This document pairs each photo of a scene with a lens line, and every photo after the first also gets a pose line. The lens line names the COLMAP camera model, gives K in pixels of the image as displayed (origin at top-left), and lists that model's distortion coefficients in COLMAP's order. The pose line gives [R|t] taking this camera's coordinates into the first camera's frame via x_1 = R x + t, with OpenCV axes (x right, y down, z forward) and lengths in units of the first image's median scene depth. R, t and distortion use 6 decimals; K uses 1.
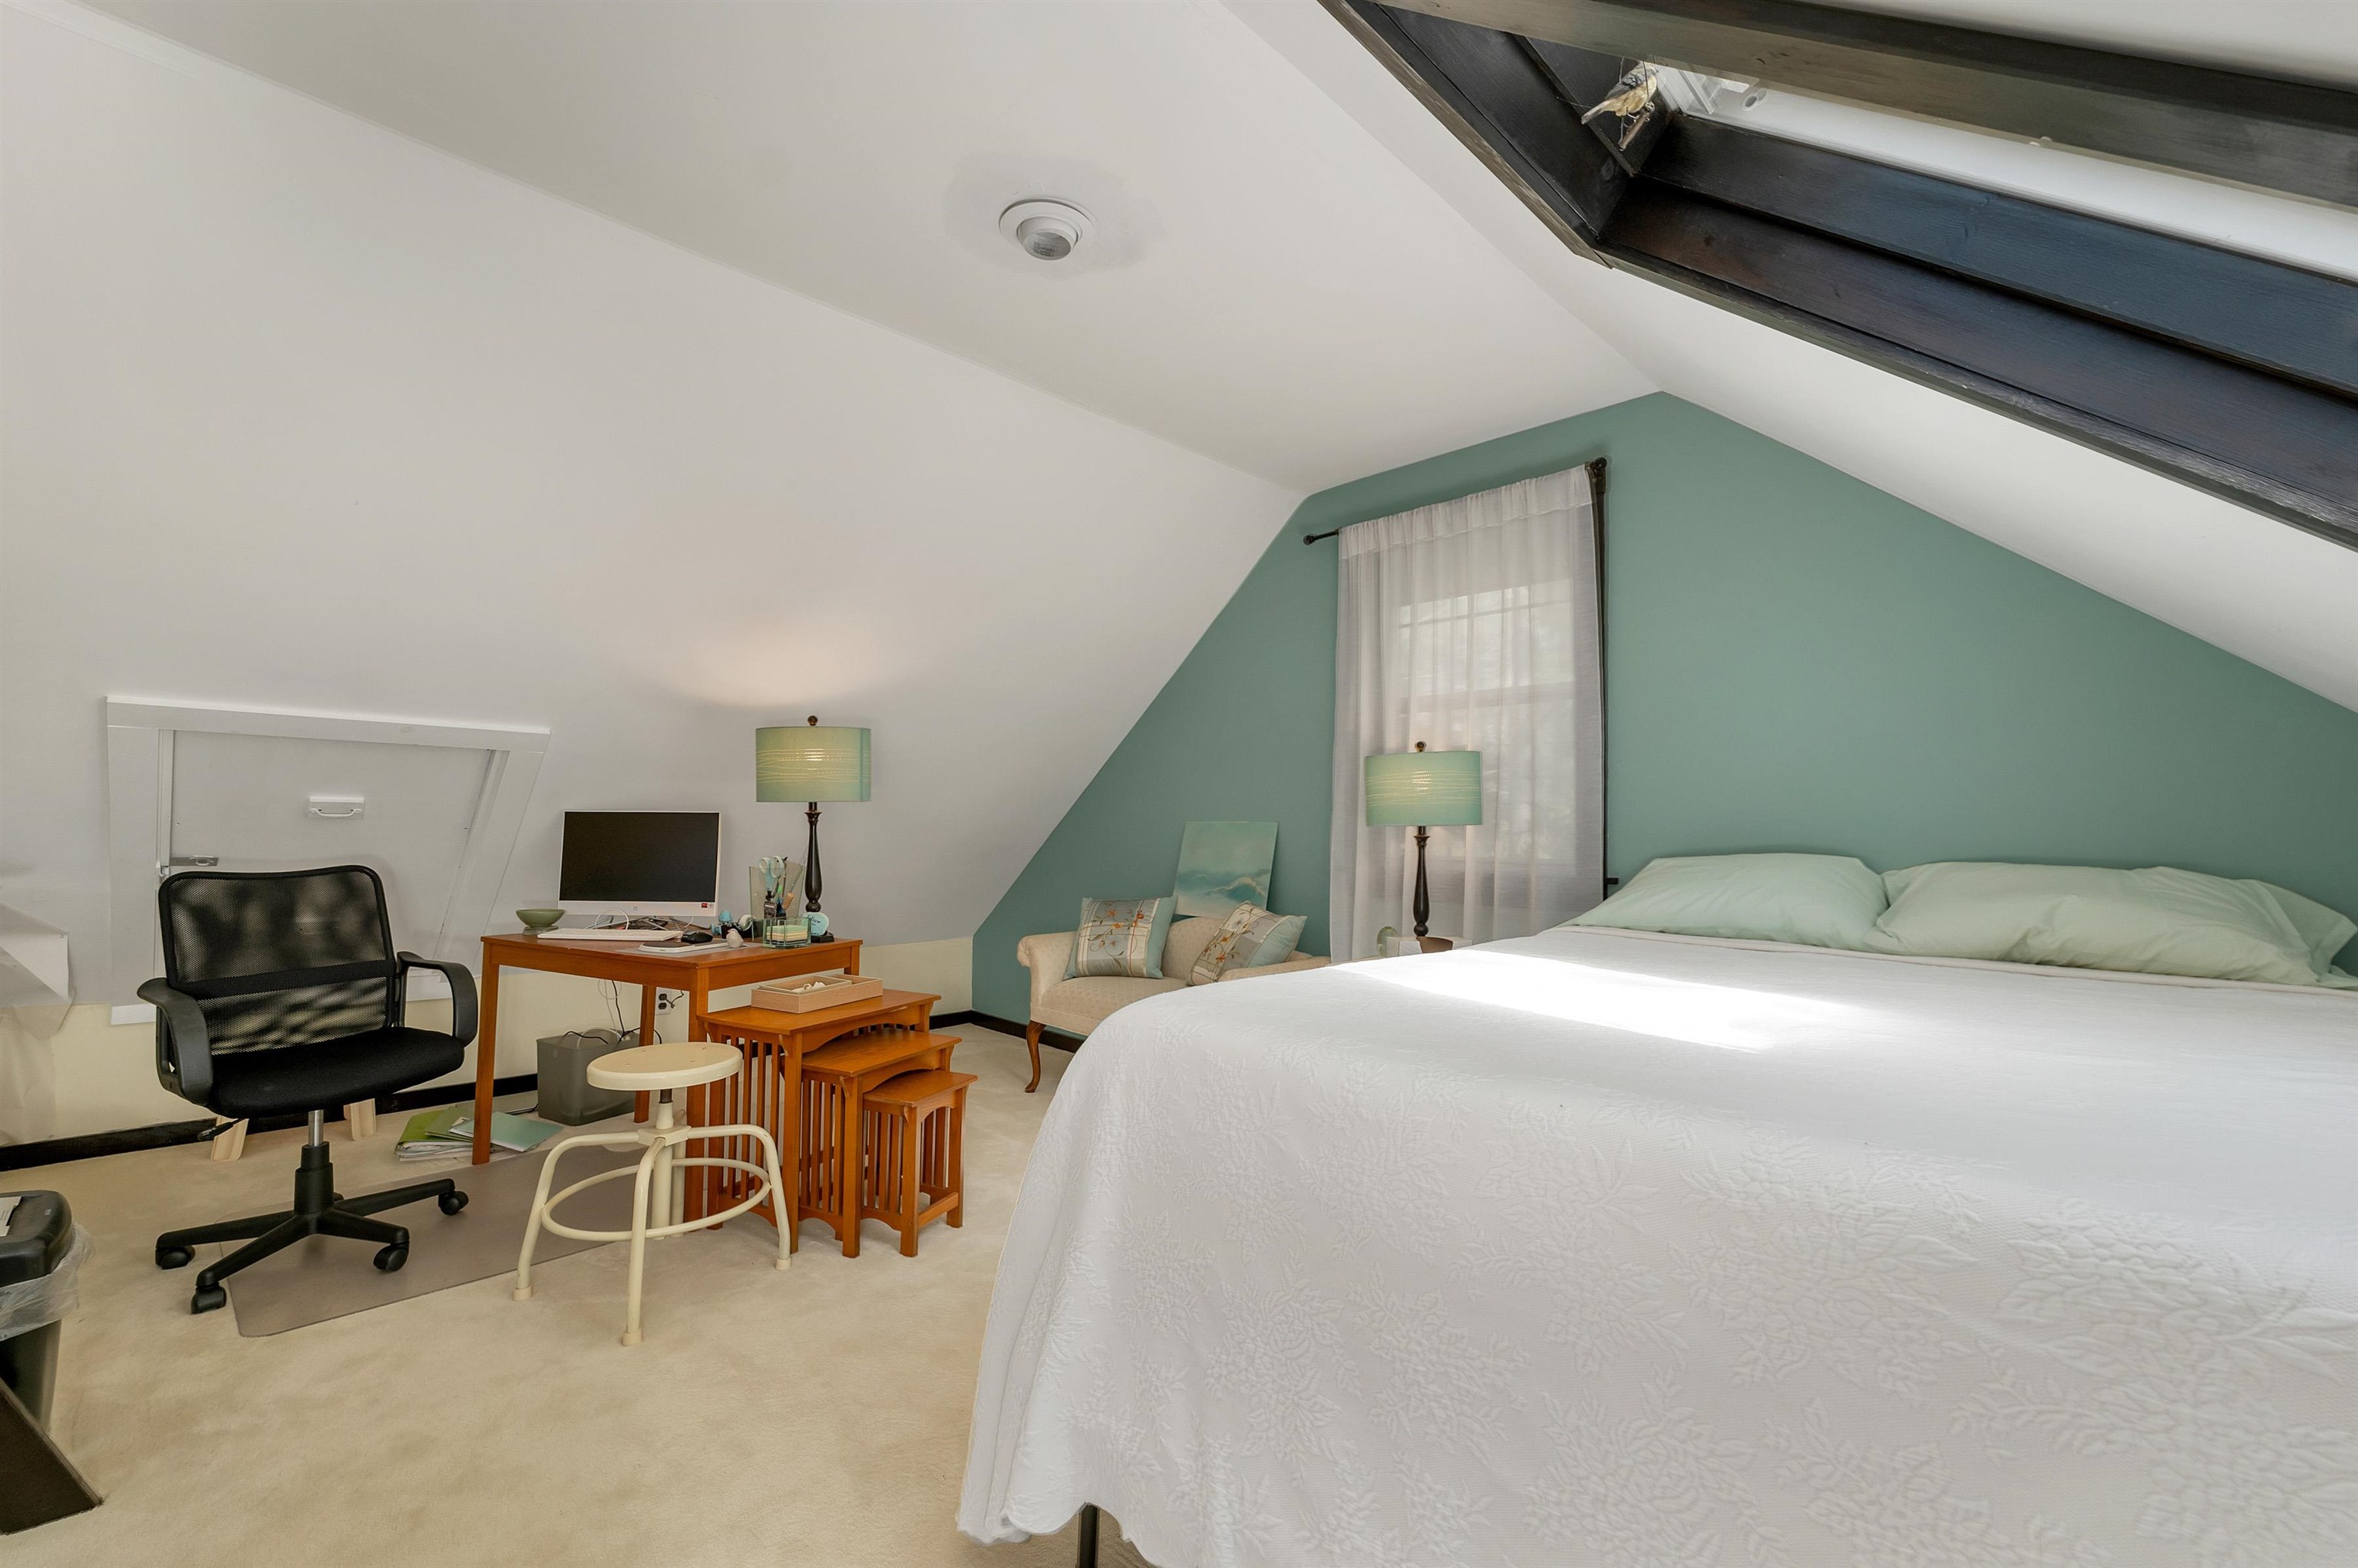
lens RADIAL K [[991.4, 0, 1177.2], [0, 991.4, 782.0], [0, 0, 1]] dist [-0.001172, 0.000017]
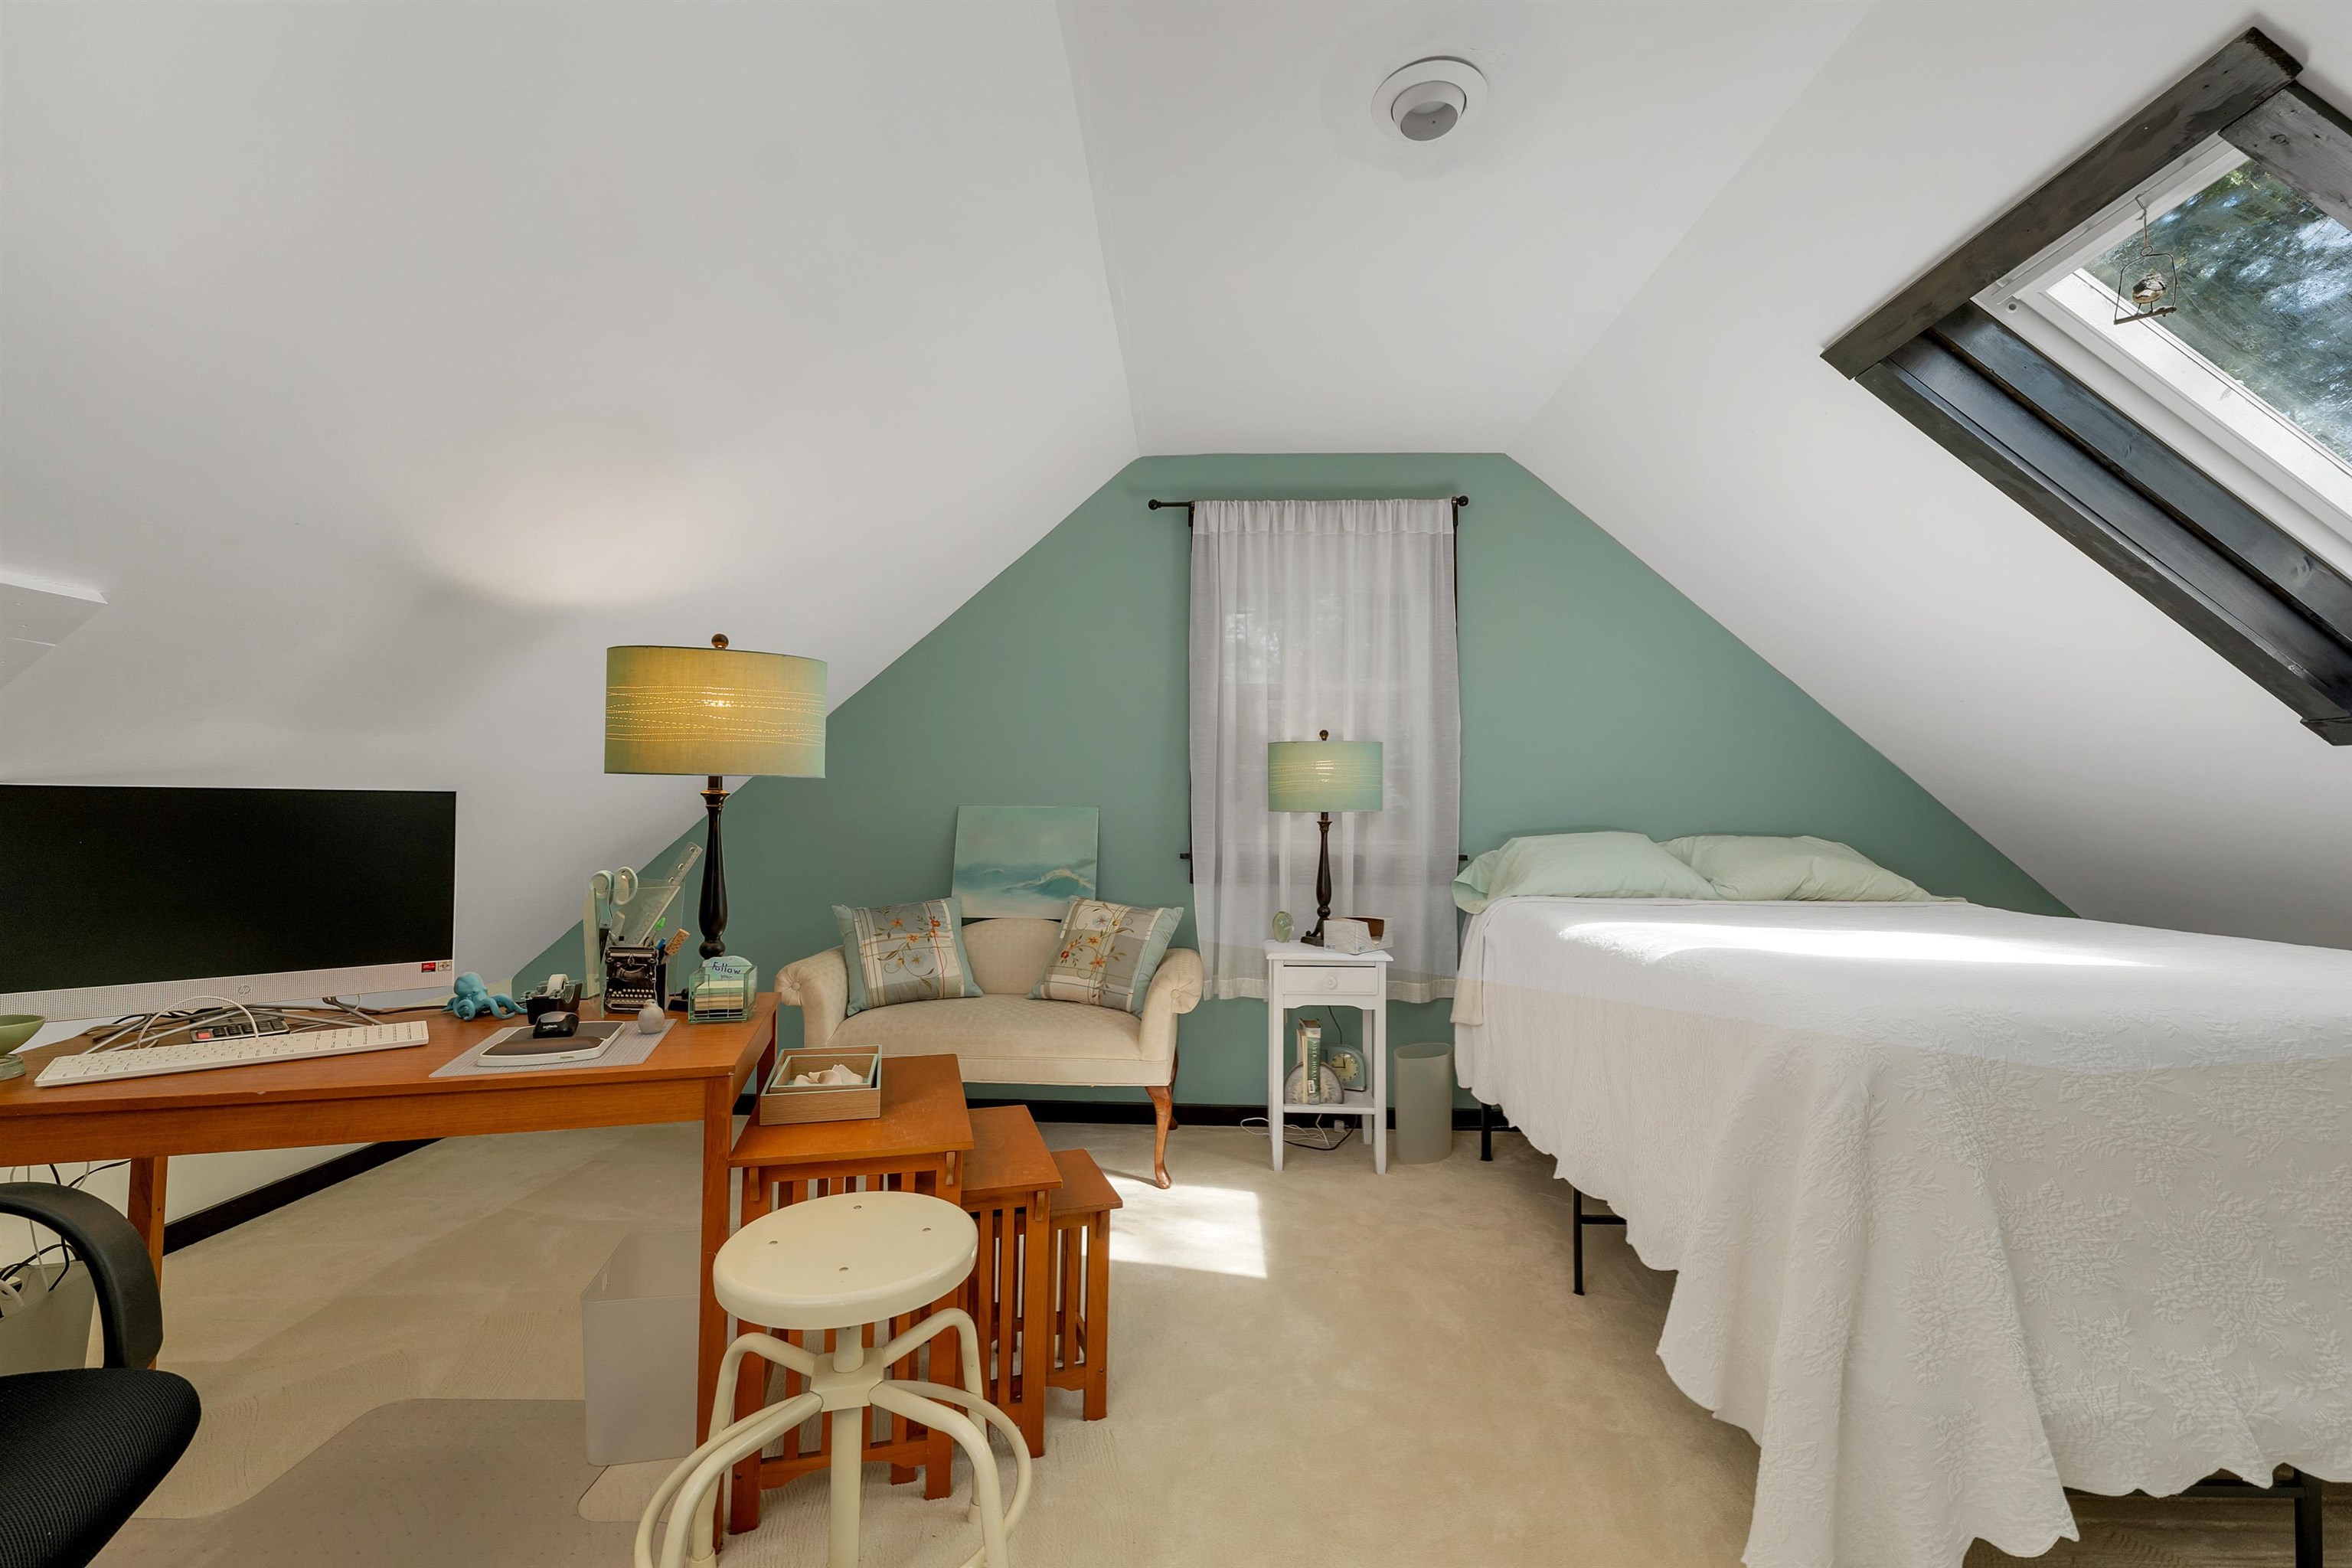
lens RADIAL K [[982.0, 0, 1175.4], [0, 982.0, 788.6], [0, 0, 1]] dist [-0.002009, 0.000424]
pose [[0.721538, 0.012708, 0.692258, -0.554731], [-0.029626, 0.999483, 0.012531, 0.011589], [-0.691741, -0.029550, 0.721541, 0.354019]]
